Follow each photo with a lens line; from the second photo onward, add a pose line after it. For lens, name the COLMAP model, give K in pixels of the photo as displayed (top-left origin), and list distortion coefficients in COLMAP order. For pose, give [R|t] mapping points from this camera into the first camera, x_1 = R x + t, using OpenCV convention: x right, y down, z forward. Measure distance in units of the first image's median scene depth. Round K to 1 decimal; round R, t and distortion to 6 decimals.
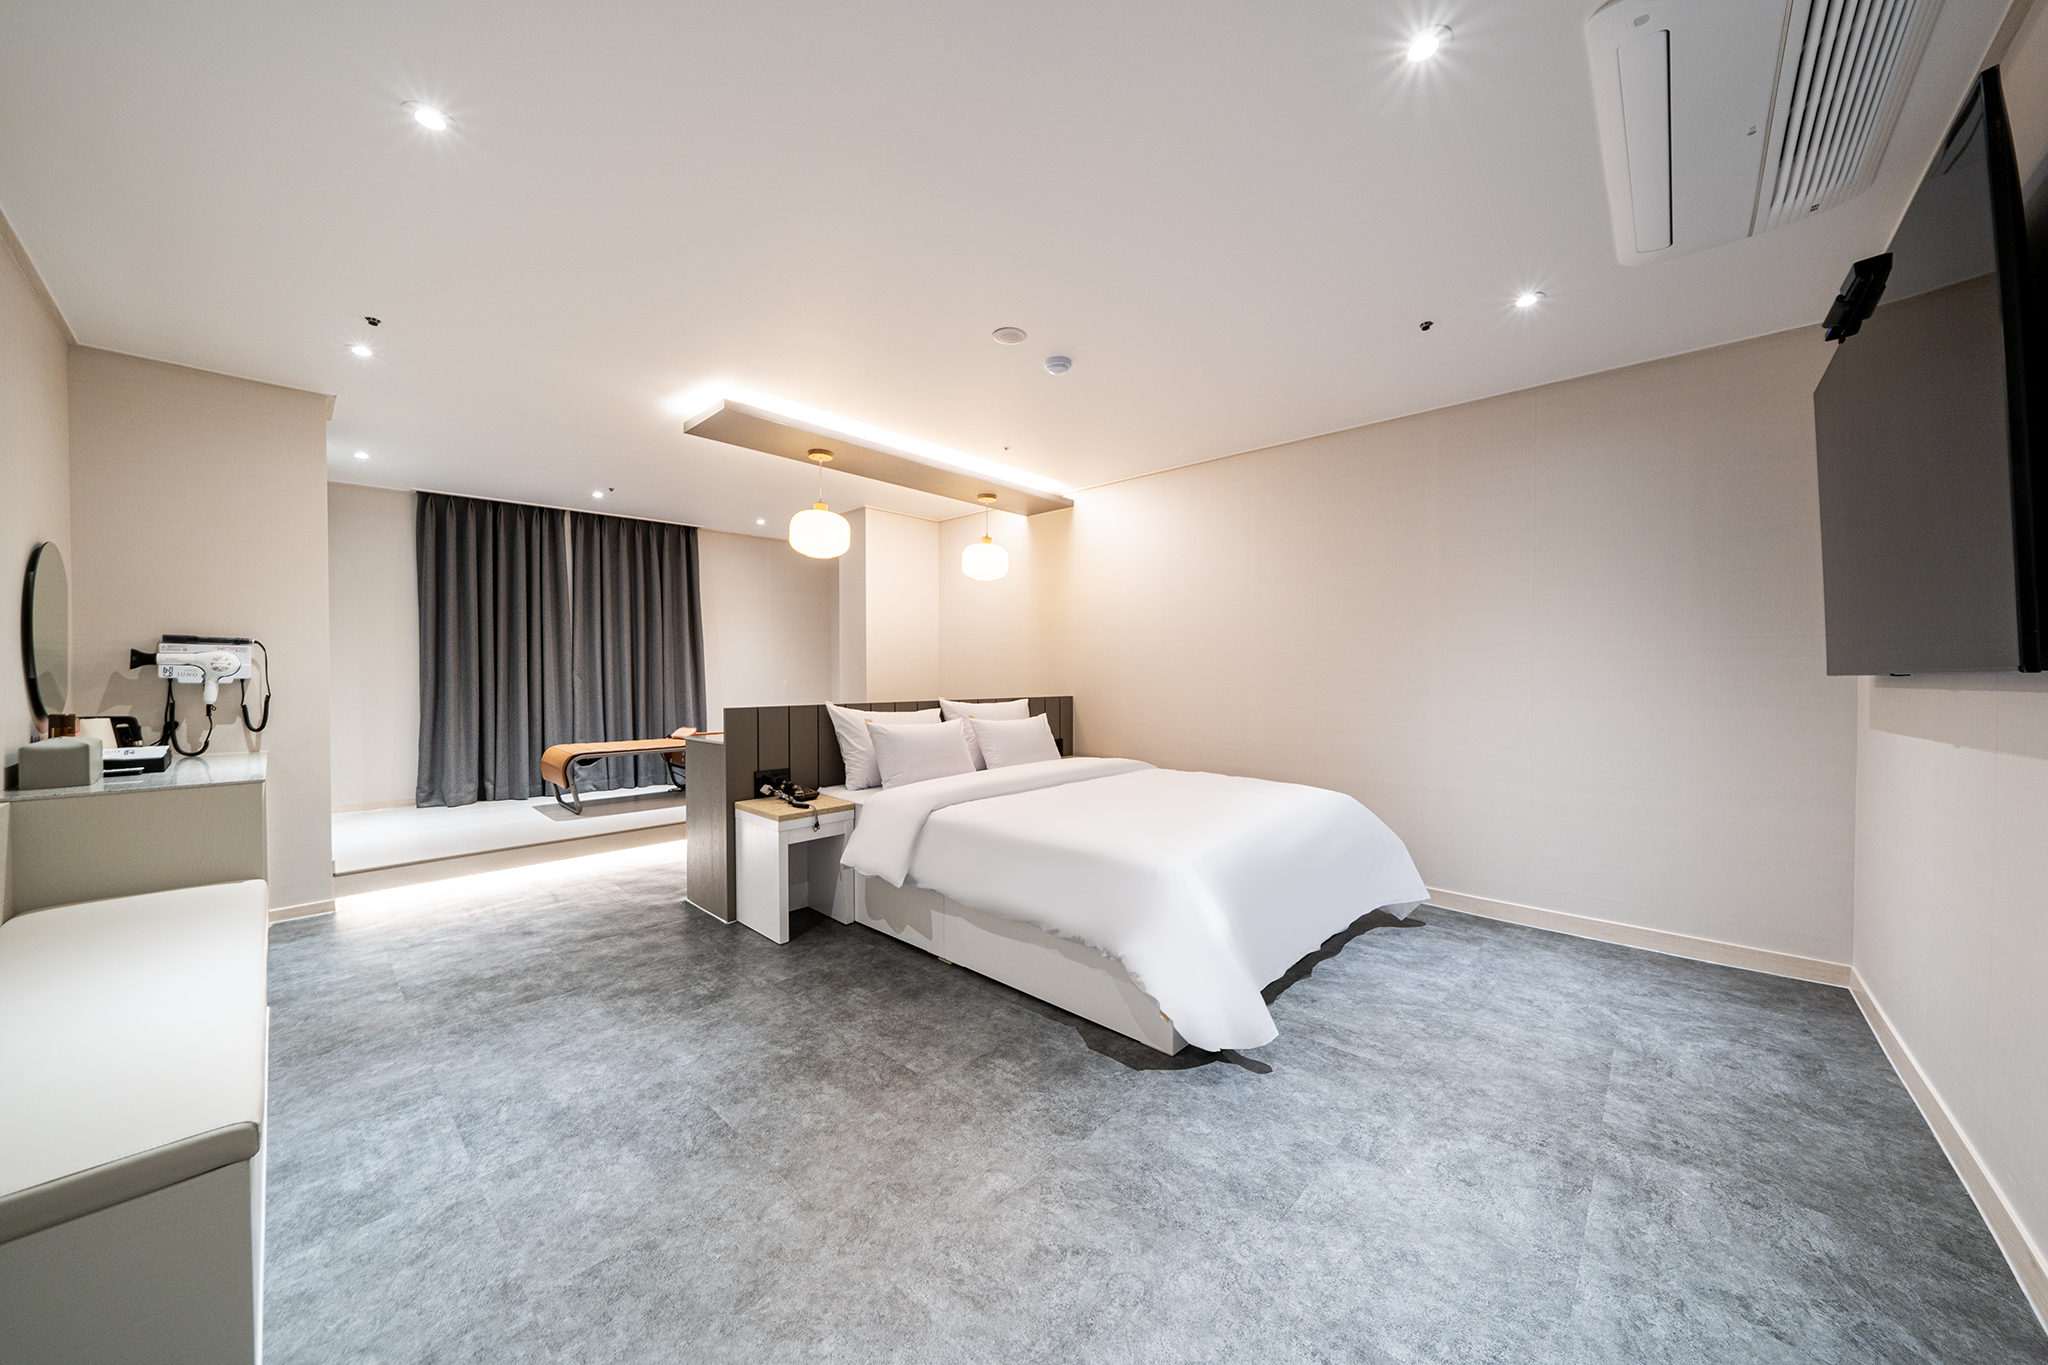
lens RADIAL K [[708.6, 0, 1027.3], [0, 708.6, 690.2], [0, 0, 1]] dist [0.000485, 0.000099]
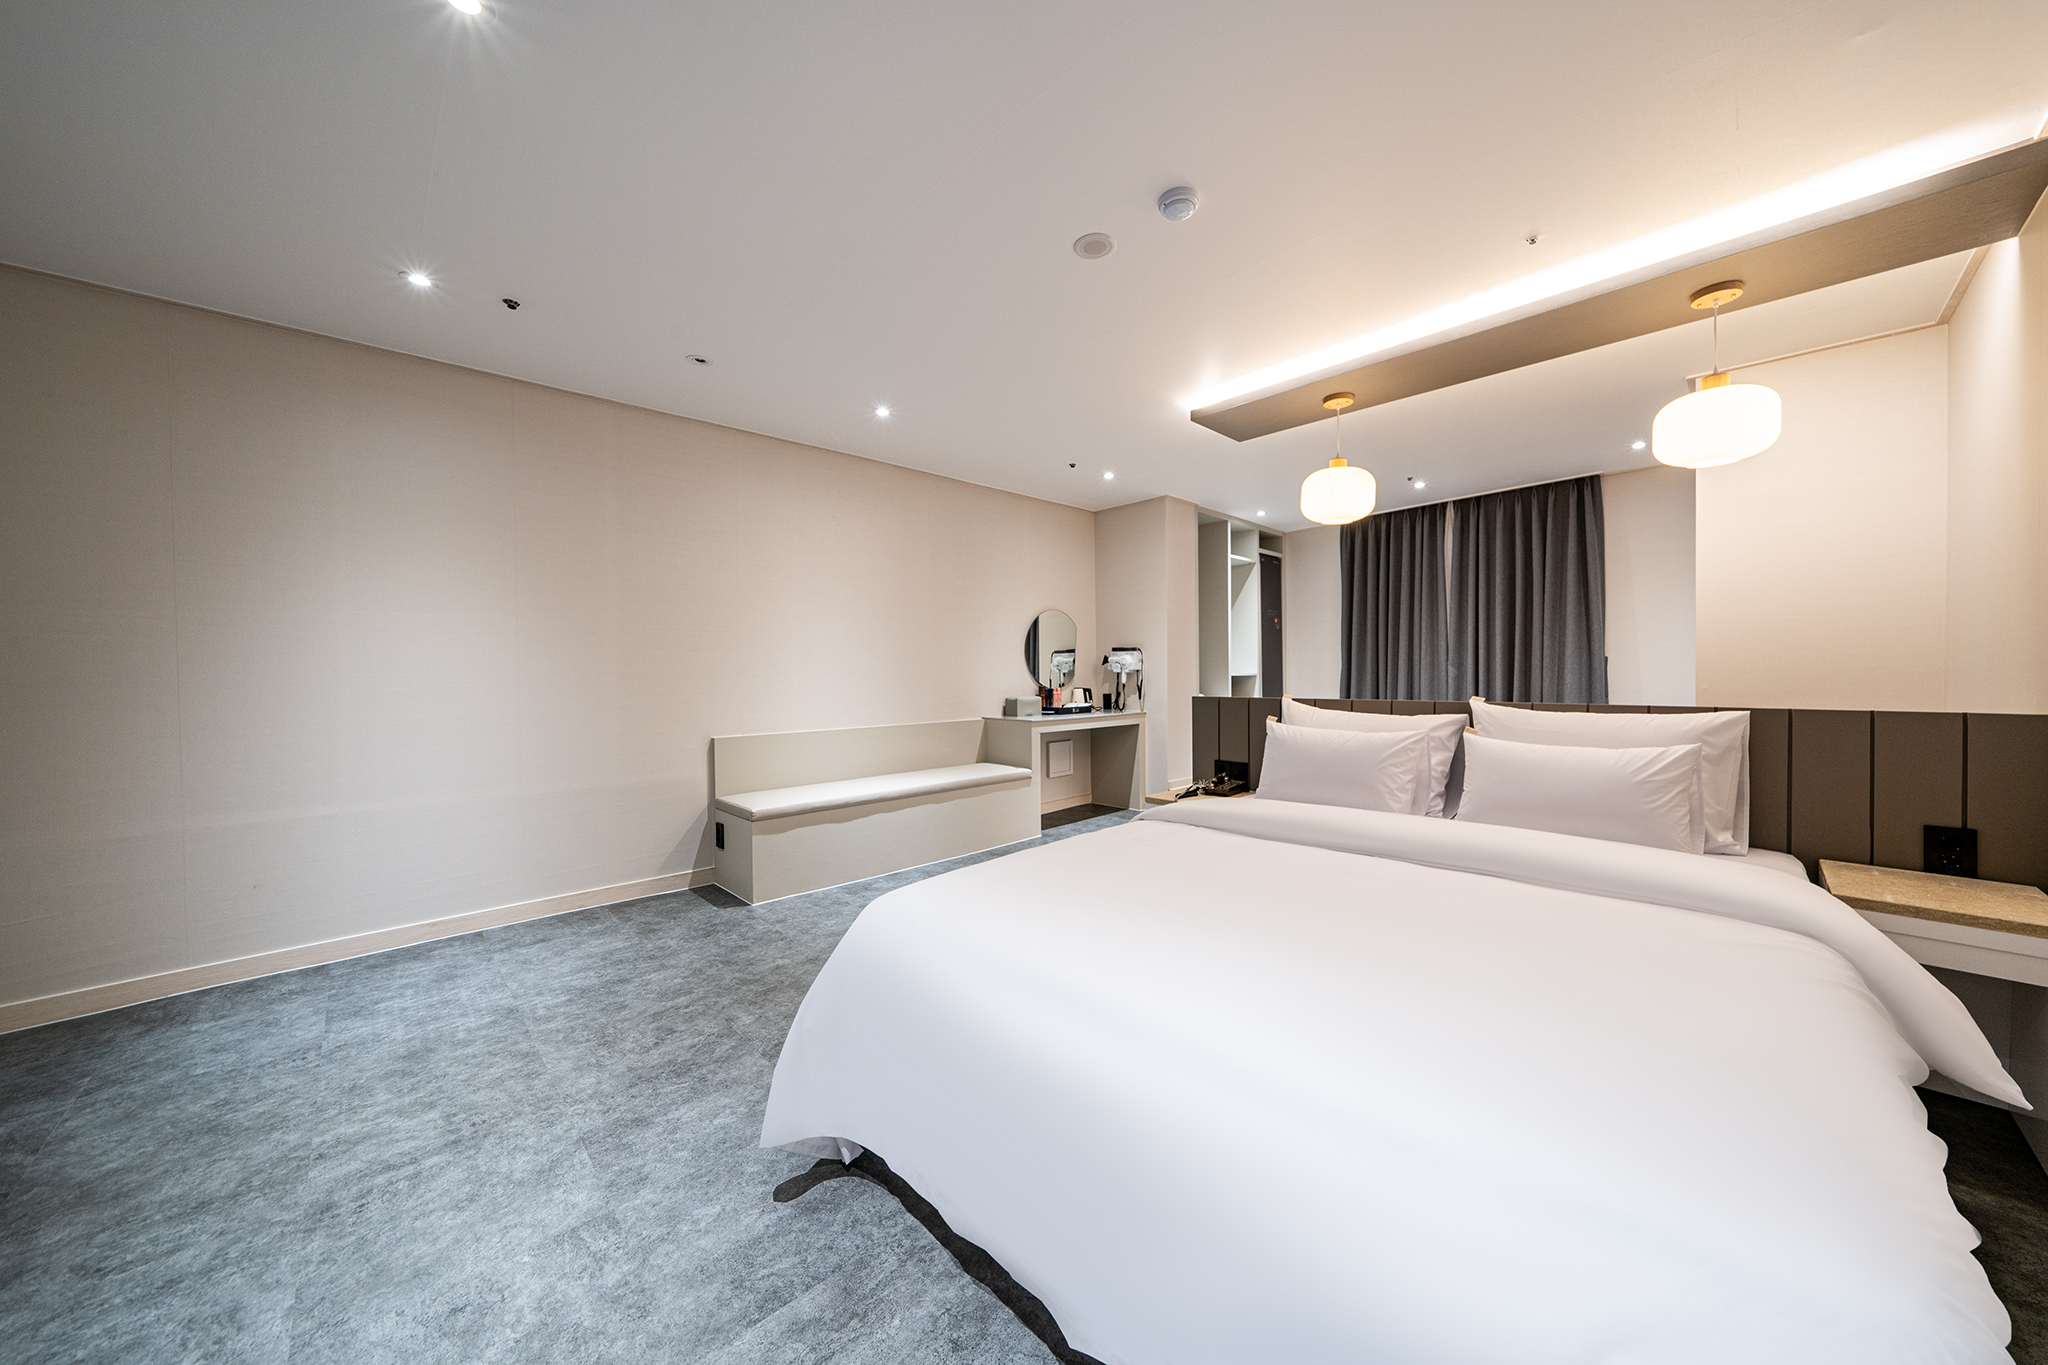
lens RADIAL K [[707.6, 0, 1034.3], [0, 707.6, 682.1], [0, 0, 1]] dist [-0.001745, 0.000100]
pose [[-0.064800, 0.015677, -0.997775, 1.291581], [-0.016821, 0.999717, 0.016800, -0.021133], [0.997757, 0.017873, -0.064518, 1.606356]]
